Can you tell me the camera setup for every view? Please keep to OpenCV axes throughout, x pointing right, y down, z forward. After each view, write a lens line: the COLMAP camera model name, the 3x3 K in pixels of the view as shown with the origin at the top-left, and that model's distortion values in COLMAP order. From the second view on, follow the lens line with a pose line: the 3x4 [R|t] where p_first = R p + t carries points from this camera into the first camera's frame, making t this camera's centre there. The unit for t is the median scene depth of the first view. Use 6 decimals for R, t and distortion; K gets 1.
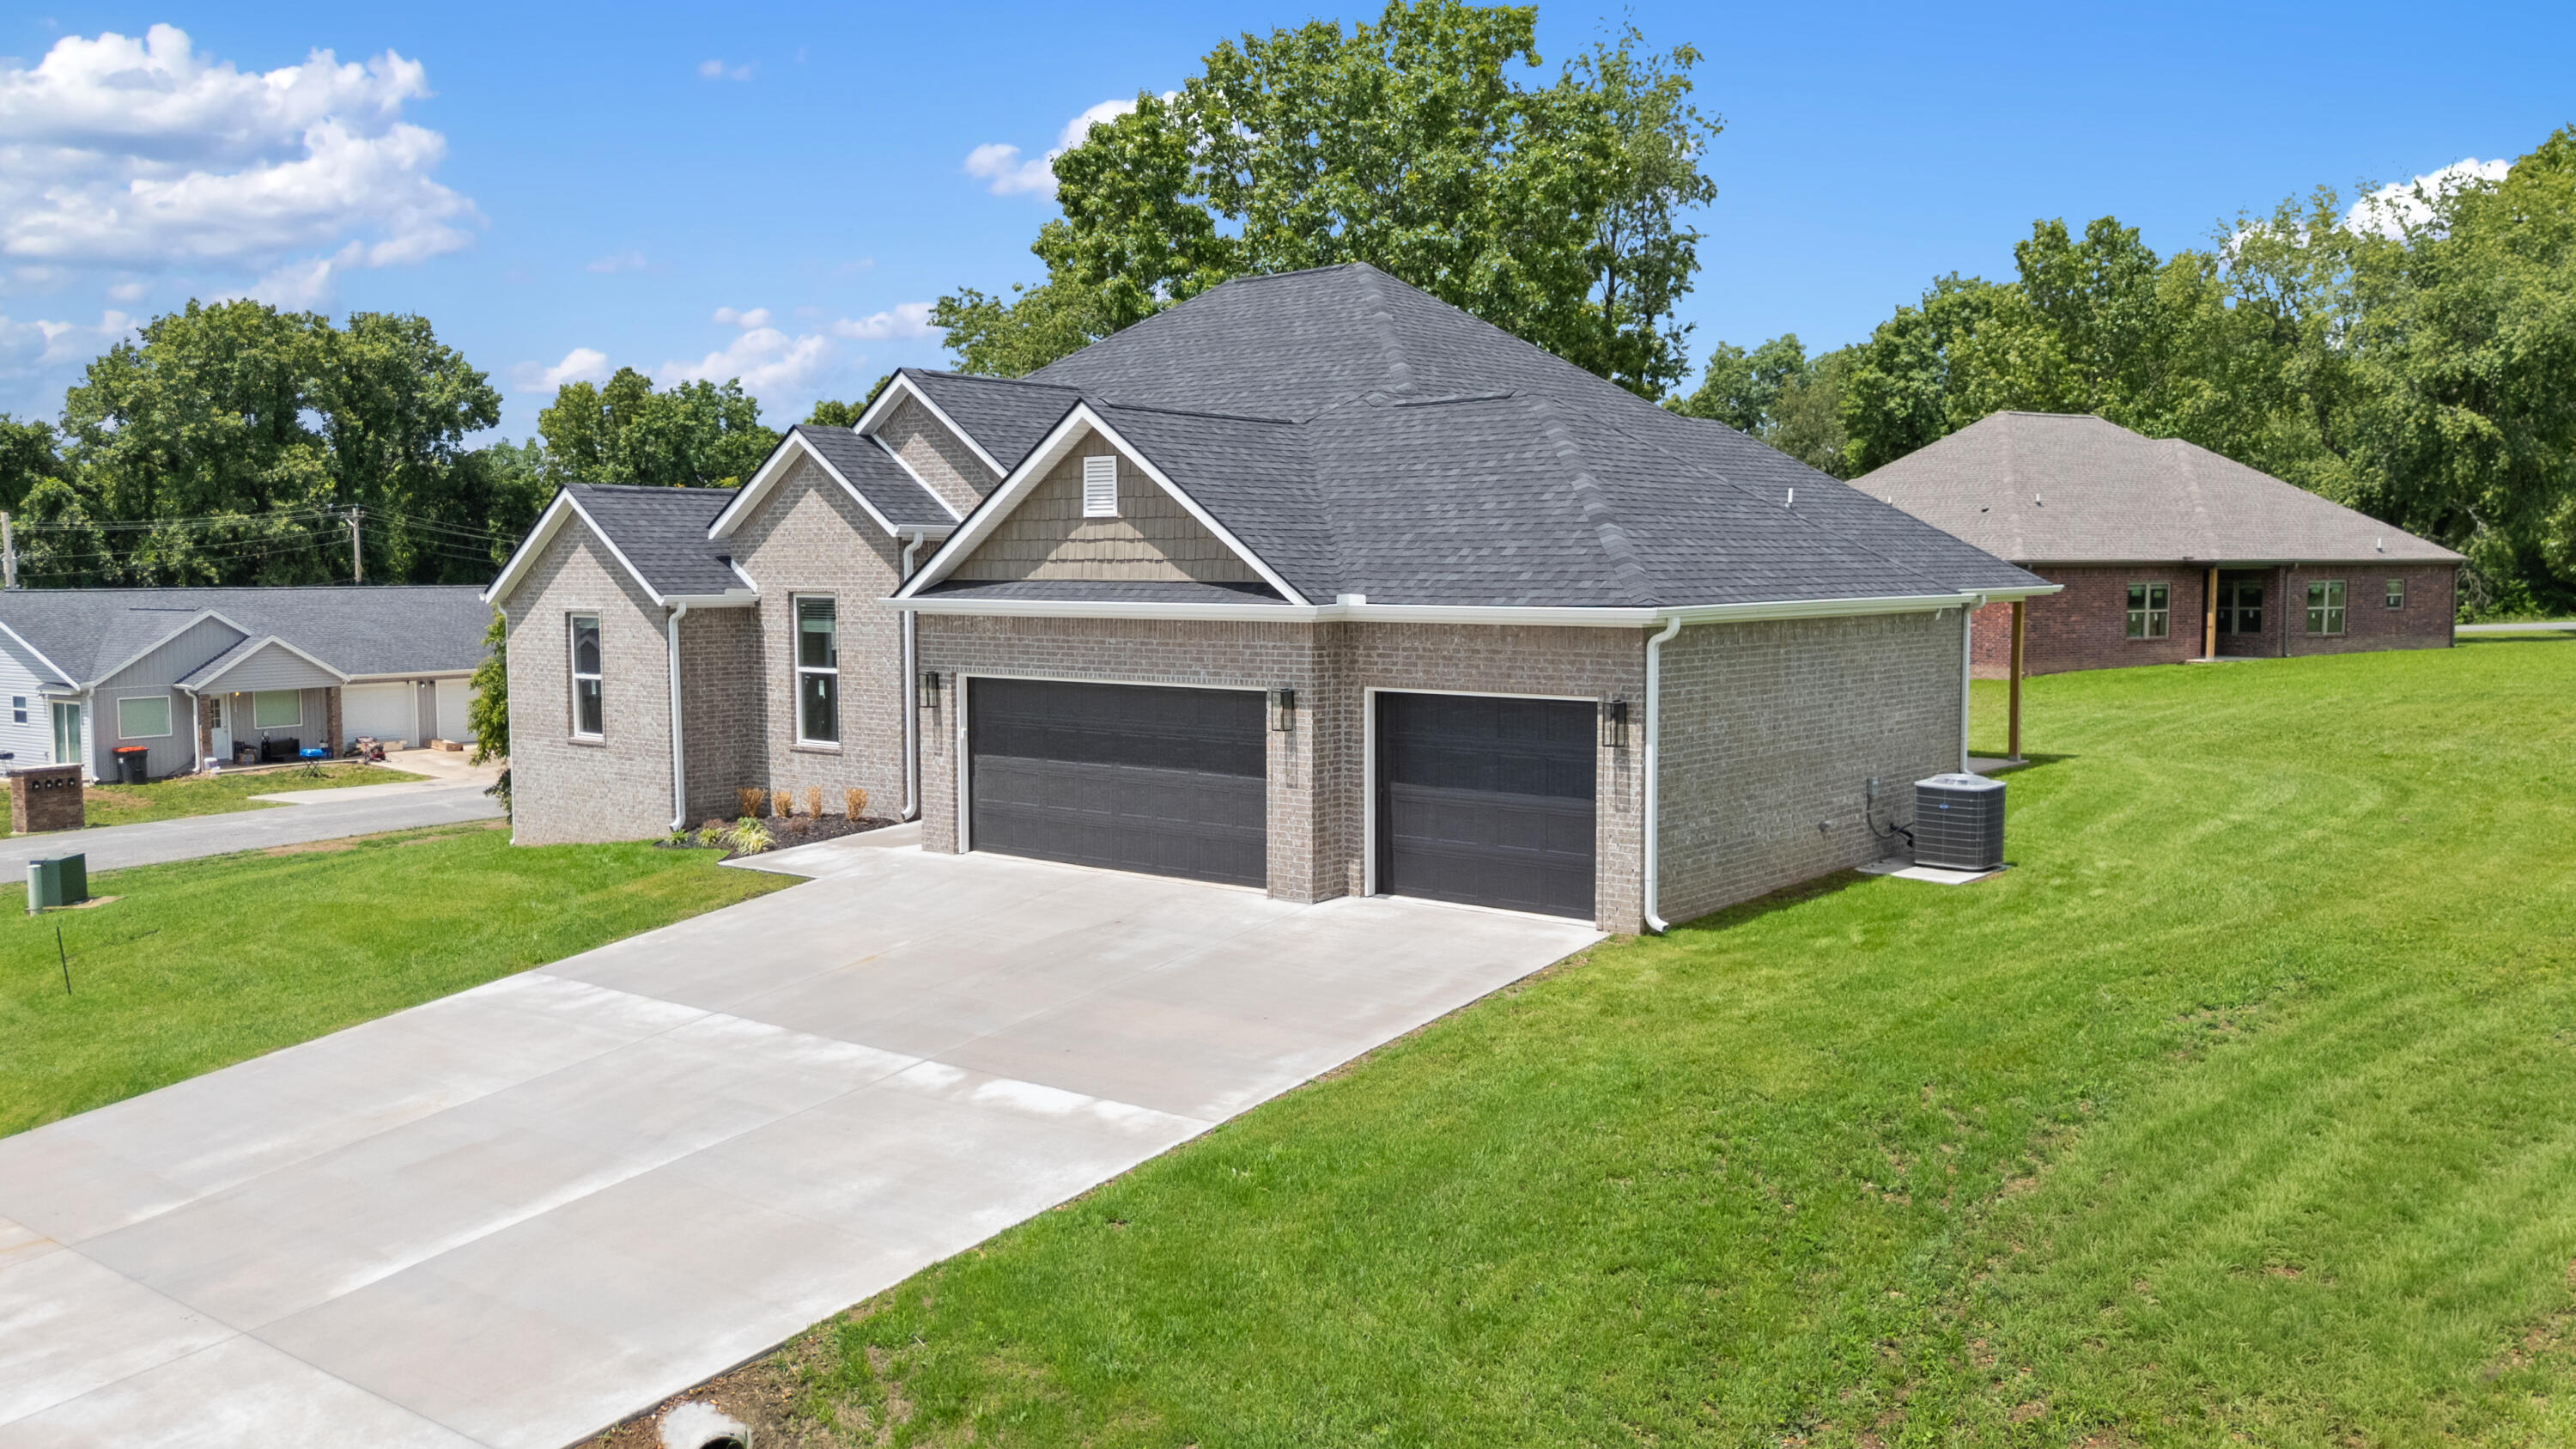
lens RADIAL K [[2060.5, 0, 1194.0], [0, 2060.5, 738.1], [0, 0, 1]] dist [0.031072, -0.003076]
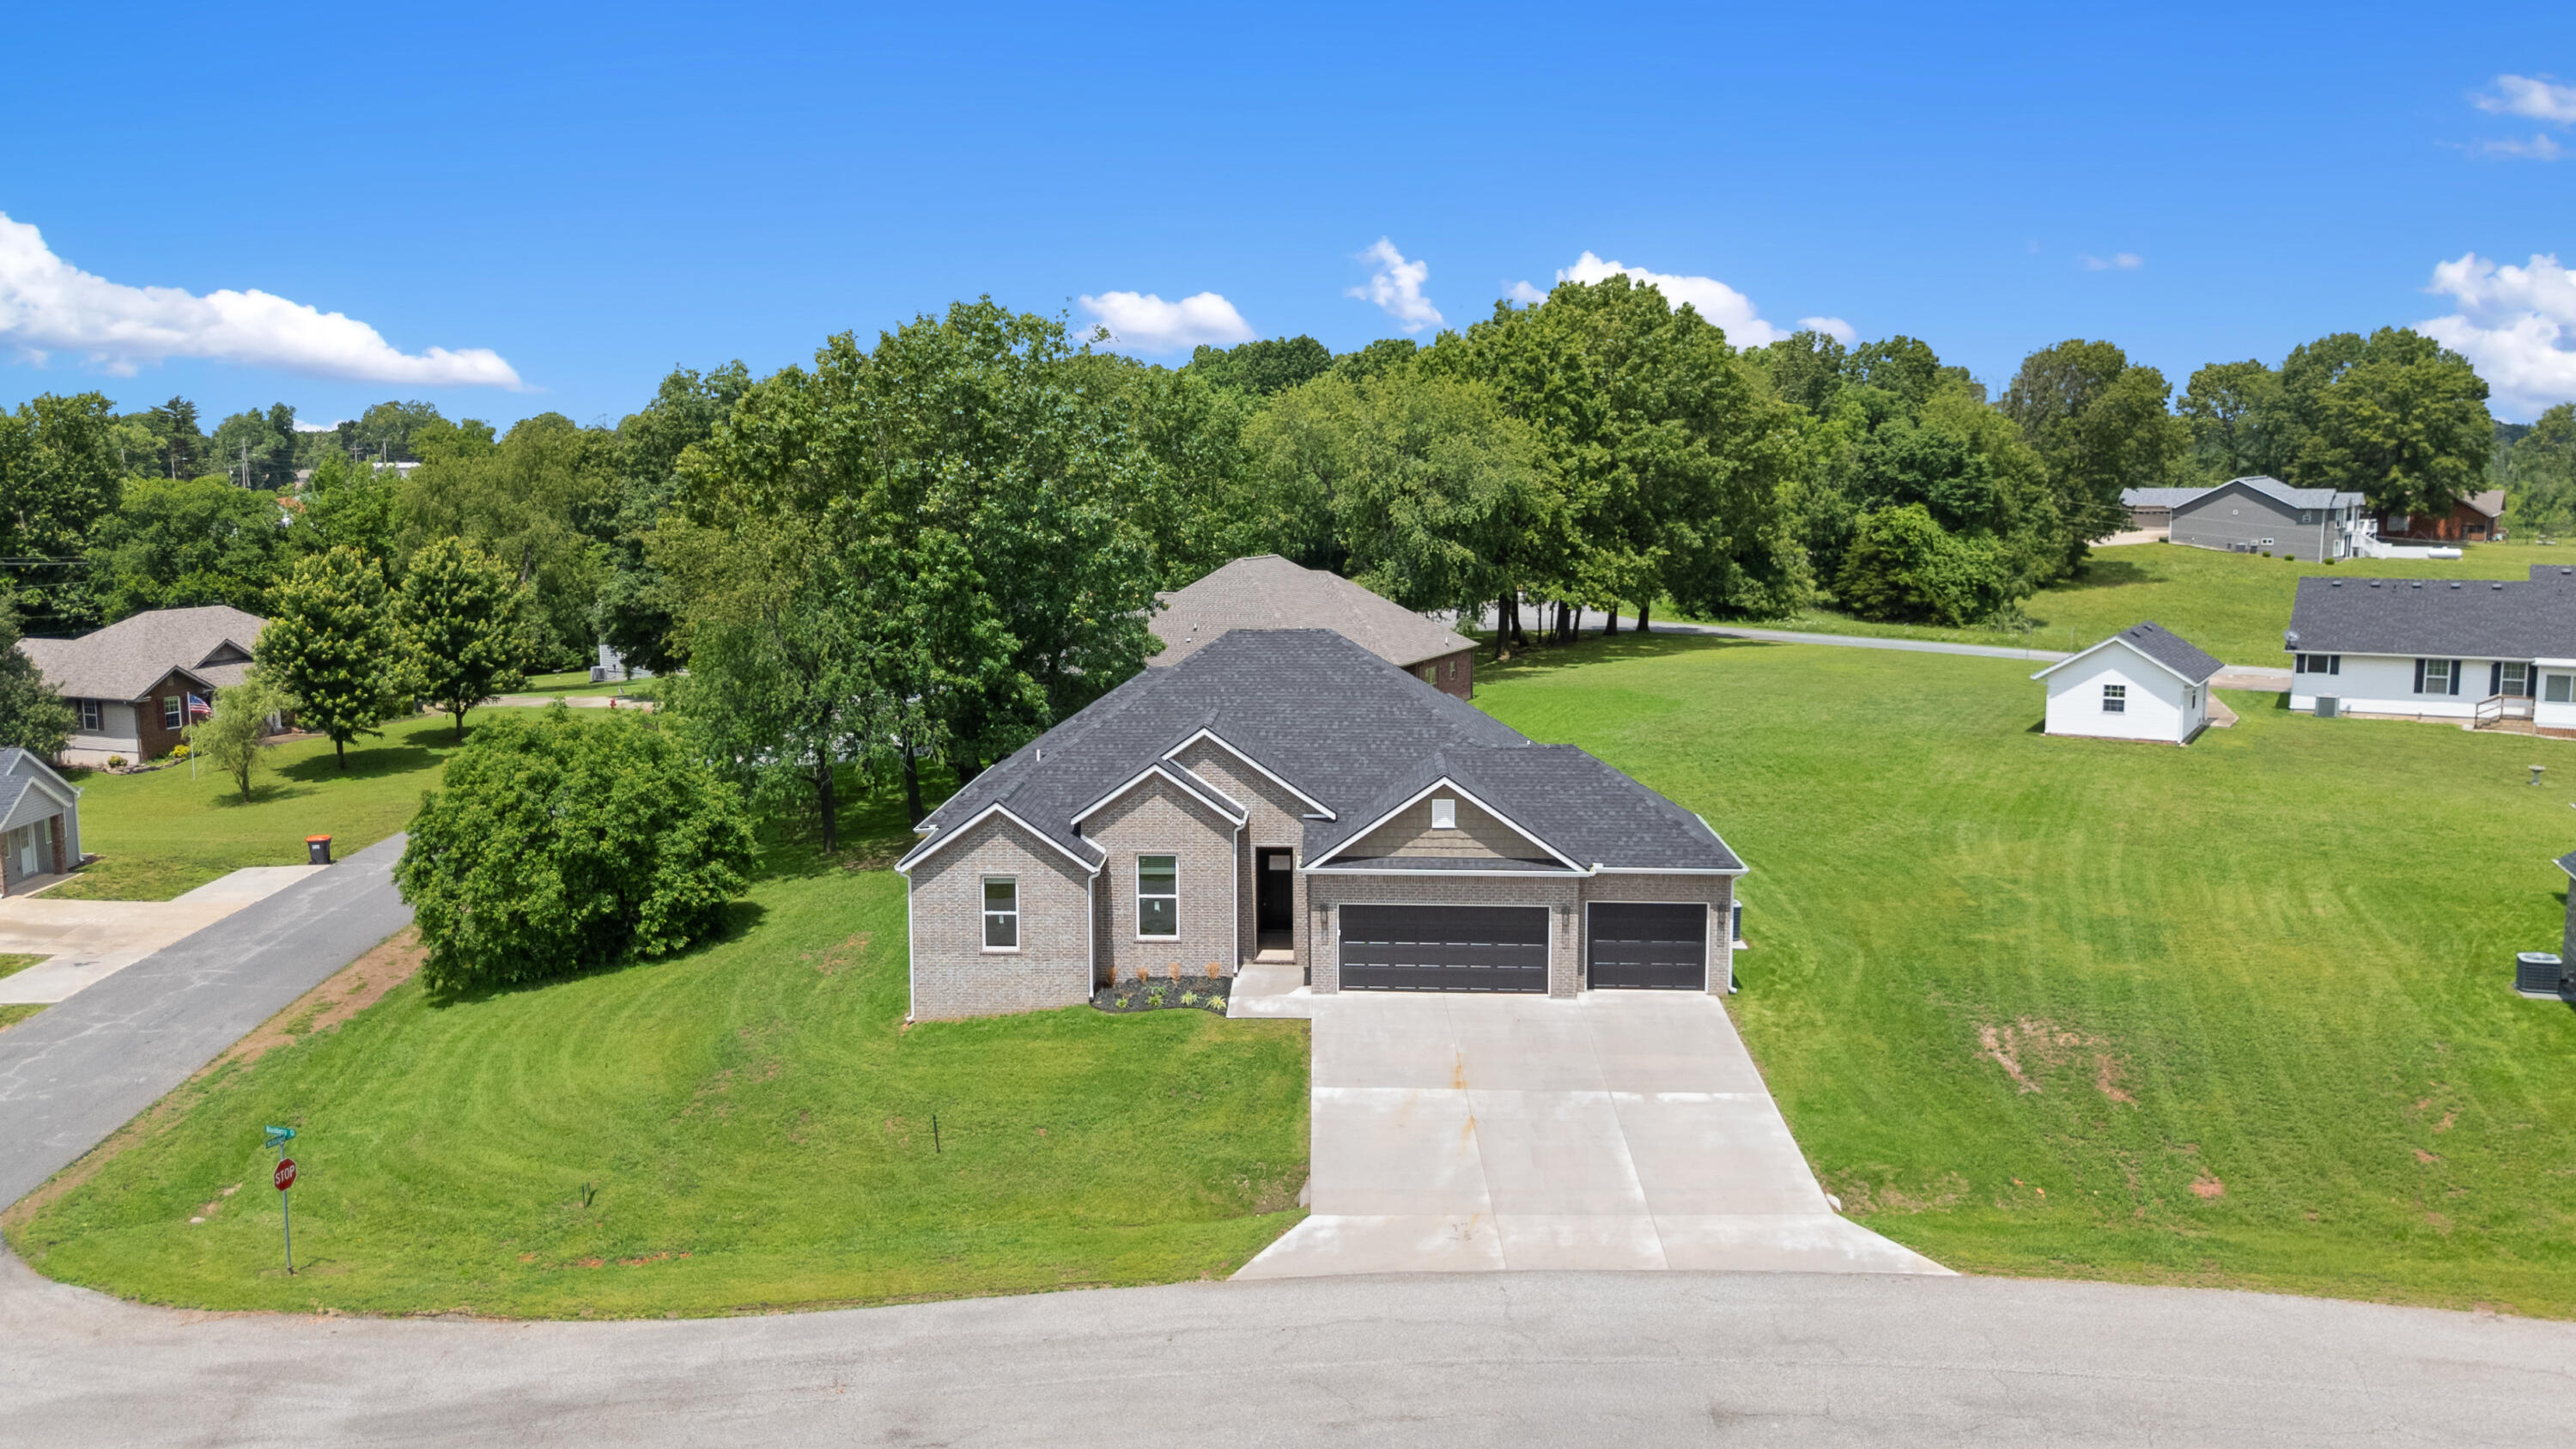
lens RADIAL K [[2140.3, 0, 1189.1], [0, 2140.3, 807.3], [0, 0, 1]] dist [0.130477, -0.155932]
pose [[0.803055, -0.102587, 0.587008, -1.479911], [0.058303, 0.993870, 0.093930, -0.336174], [-0.593046, -0.041207, 0.804114, -0.577533]]
